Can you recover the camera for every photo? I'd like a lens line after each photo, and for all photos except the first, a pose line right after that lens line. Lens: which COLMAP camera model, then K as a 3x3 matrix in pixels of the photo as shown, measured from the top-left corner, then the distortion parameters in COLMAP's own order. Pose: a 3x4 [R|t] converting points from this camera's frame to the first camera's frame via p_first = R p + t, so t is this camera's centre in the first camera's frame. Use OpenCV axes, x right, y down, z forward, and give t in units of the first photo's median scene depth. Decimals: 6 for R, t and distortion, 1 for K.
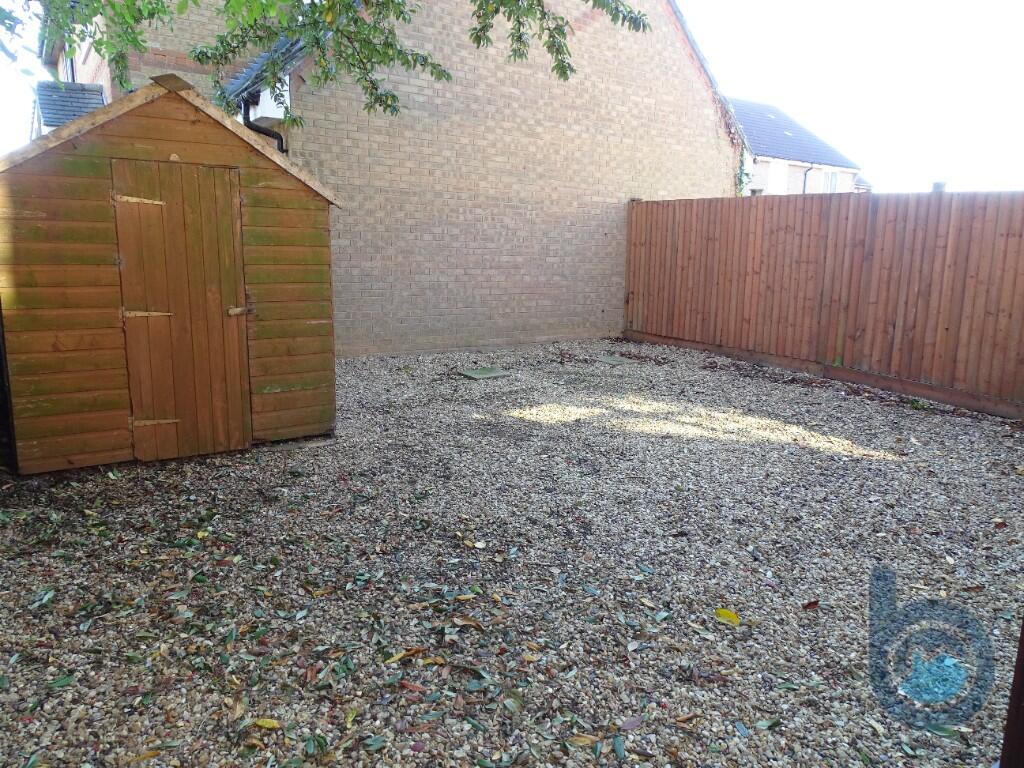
lens RADIAL K [[726.8, 0, 512.0], [0, 726.8, 384.0], [0, 0, 1]] dist [-0.000590, 0.006618]
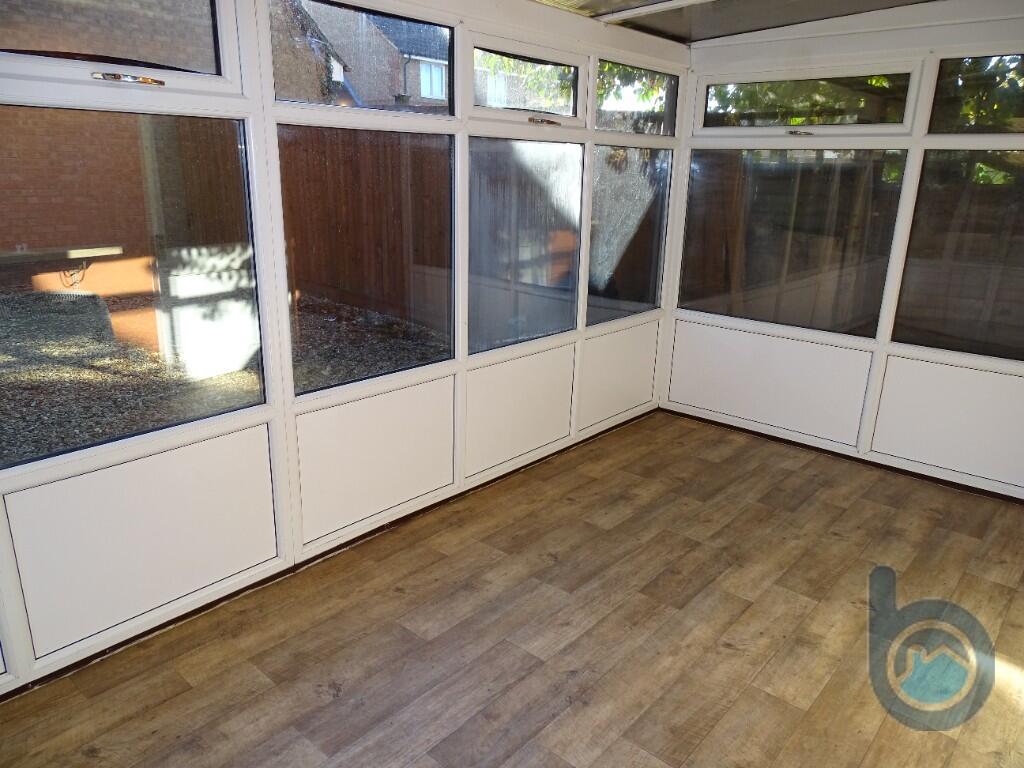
lens RADIAL K [[726.8, 0, 512.0], [0, 726.8, 384.0], [0, 0, 1]] dist [-0.000590, 0.006618]
pose [[0.965399, -0.076370, 0.249343, 0.332730], [0.047389, 0.991613, 0.120238, -0.005927], [-0.256434, -0.104262, 0.960922, 0.002122]]
